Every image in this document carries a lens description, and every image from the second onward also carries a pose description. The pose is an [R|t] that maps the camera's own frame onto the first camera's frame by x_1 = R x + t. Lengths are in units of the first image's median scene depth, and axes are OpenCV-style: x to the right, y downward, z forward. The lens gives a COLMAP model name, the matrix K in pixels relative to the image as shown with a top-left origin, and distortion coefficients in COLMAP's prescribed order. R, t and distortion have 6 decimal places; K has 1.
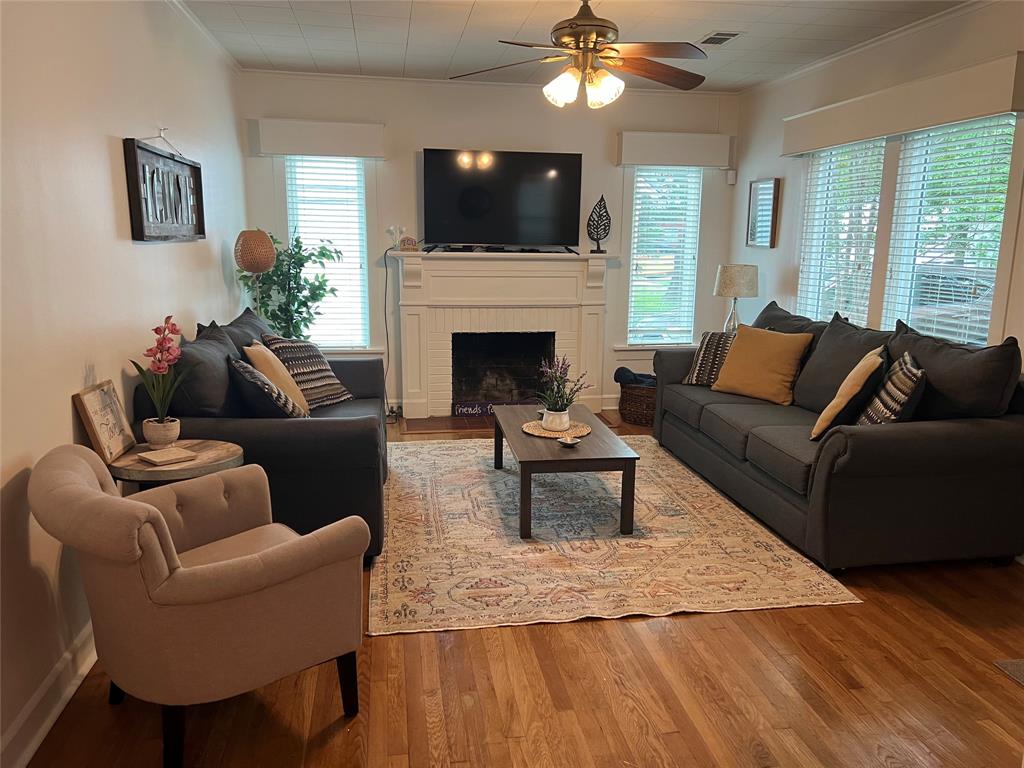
lens RADIAL K [[723.5, 0, 512.0], [0, 723.5, 384.0], [0, 0, 1]] dist [0.089655, -0.106196]
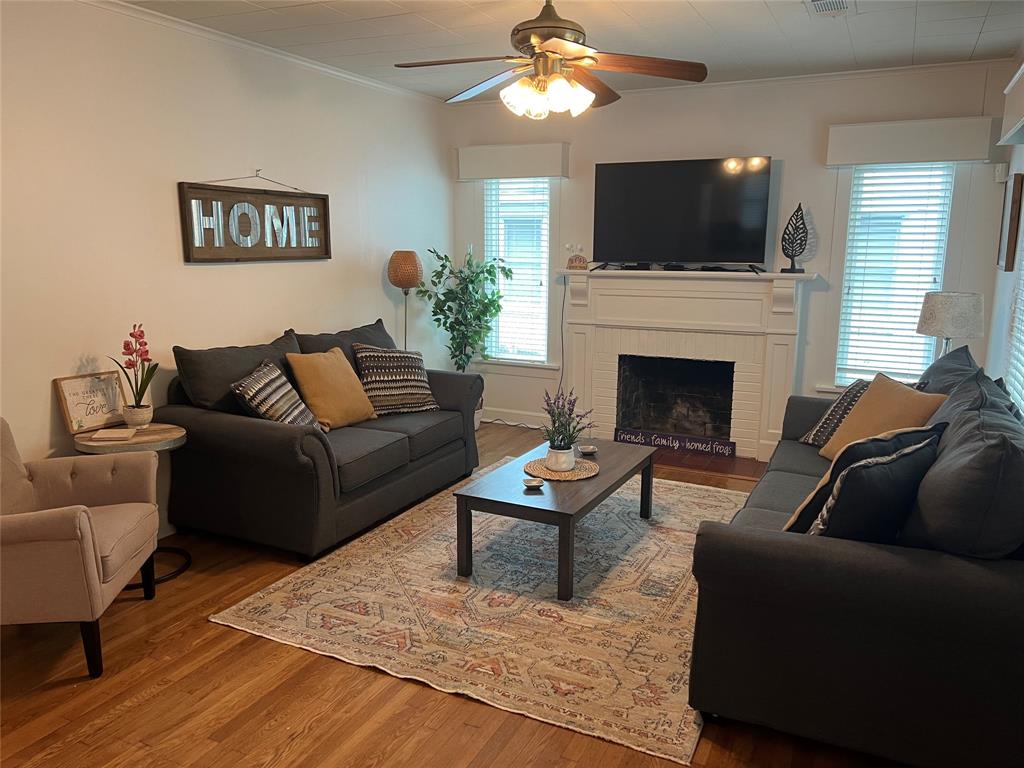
lens RADIAL K [[723.5, 0, 512.0], [0, 723.5, 384.0], [0, 0, 1]] dist [0.089655, -0.106196]
pose [[0.830723, 0.099738, -0.547679, 0.333927], [-0.106437, 0.994126, 0.019596, -0.036792], [0.546417, 0.042015, 0.836459, 0.132472]]
